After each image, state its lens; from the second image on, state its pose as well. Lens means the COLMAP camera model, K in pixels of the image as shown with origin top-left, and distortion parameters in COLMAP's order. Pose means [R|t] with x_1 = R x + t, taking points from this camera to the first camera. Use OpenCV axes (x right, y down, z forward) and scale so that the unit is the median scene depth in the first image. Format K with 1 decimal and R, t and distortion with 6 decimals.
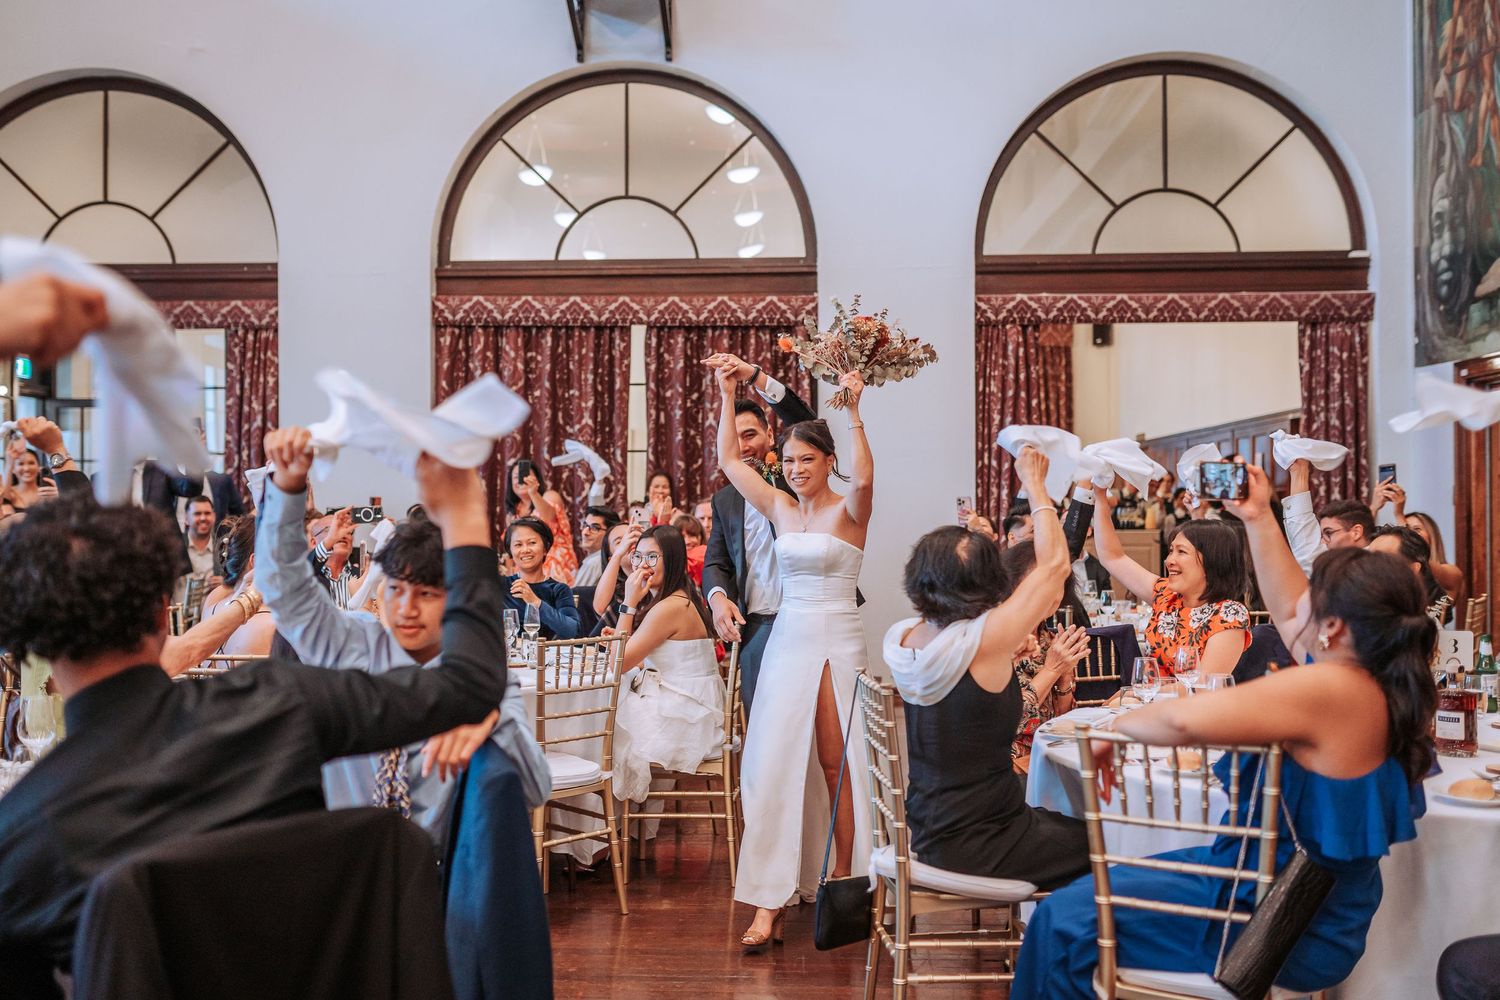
lens RADIAL K [[1499.6, 0, 750.0], [0, 1499.6, 500.0], [0, 0, 1]] dist [0.013706, 0.023716]
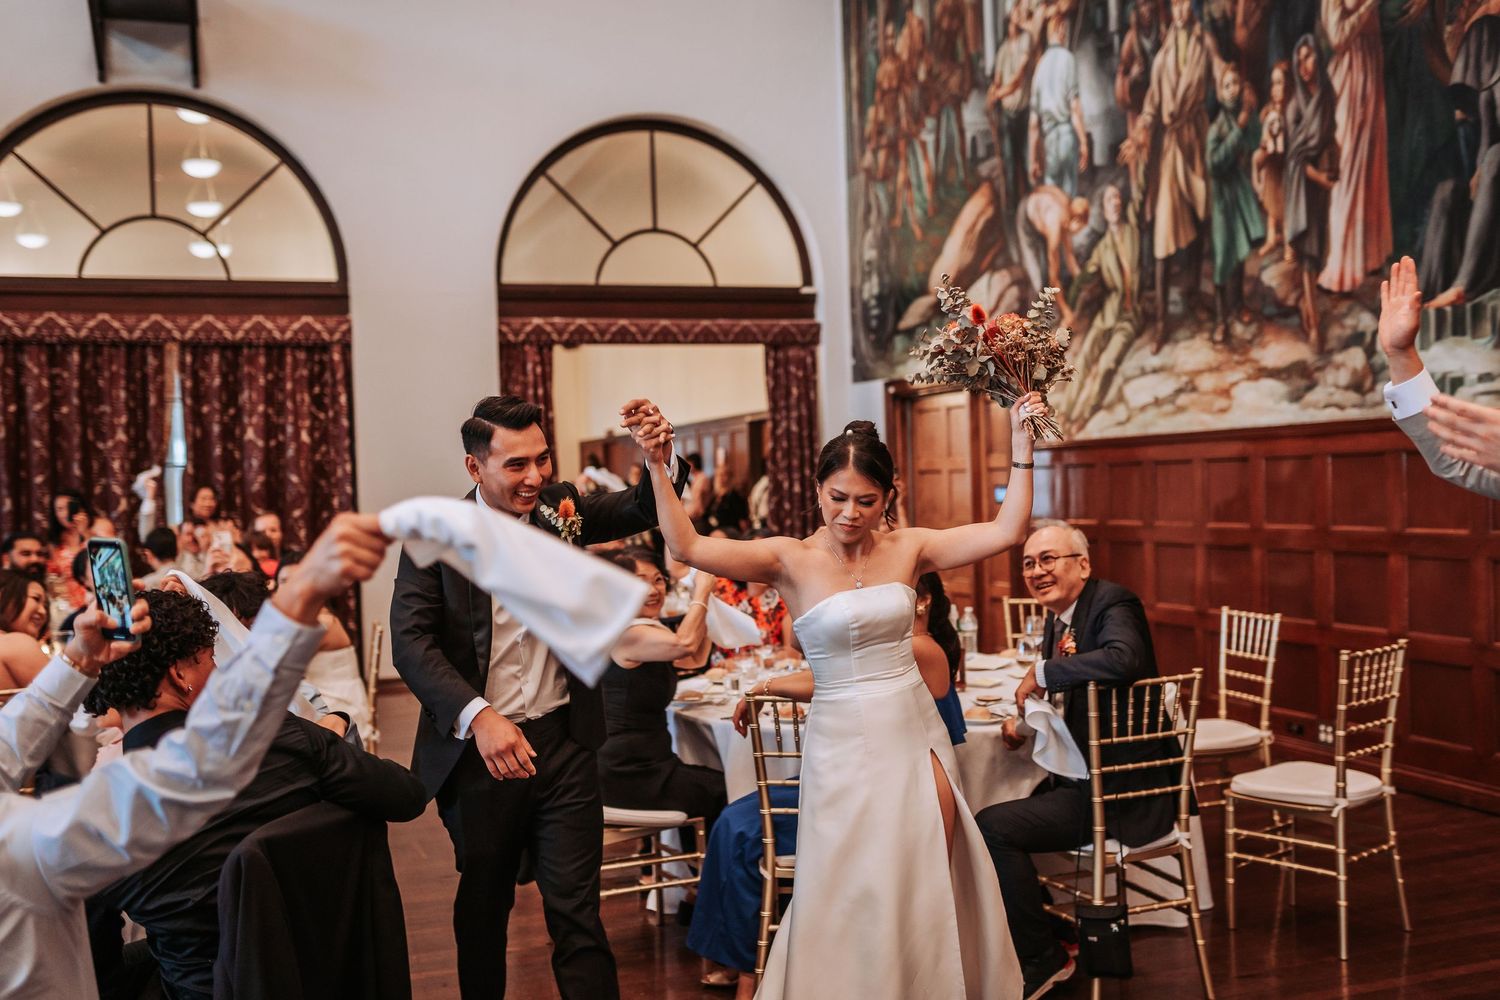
lens RADIAL K [[1499.6, 0, 750.0], [0, 1499.6, 500.0], [0, 0, 1]] dist [0.013706, 0.023716]
pose [[0.926725, -0.031886, 0.374384, -0.096651], [0.025772, 0.999440, 0.021328, -0.020819], [-0.374855, -0.010116, 0.927028, -0.105168]]
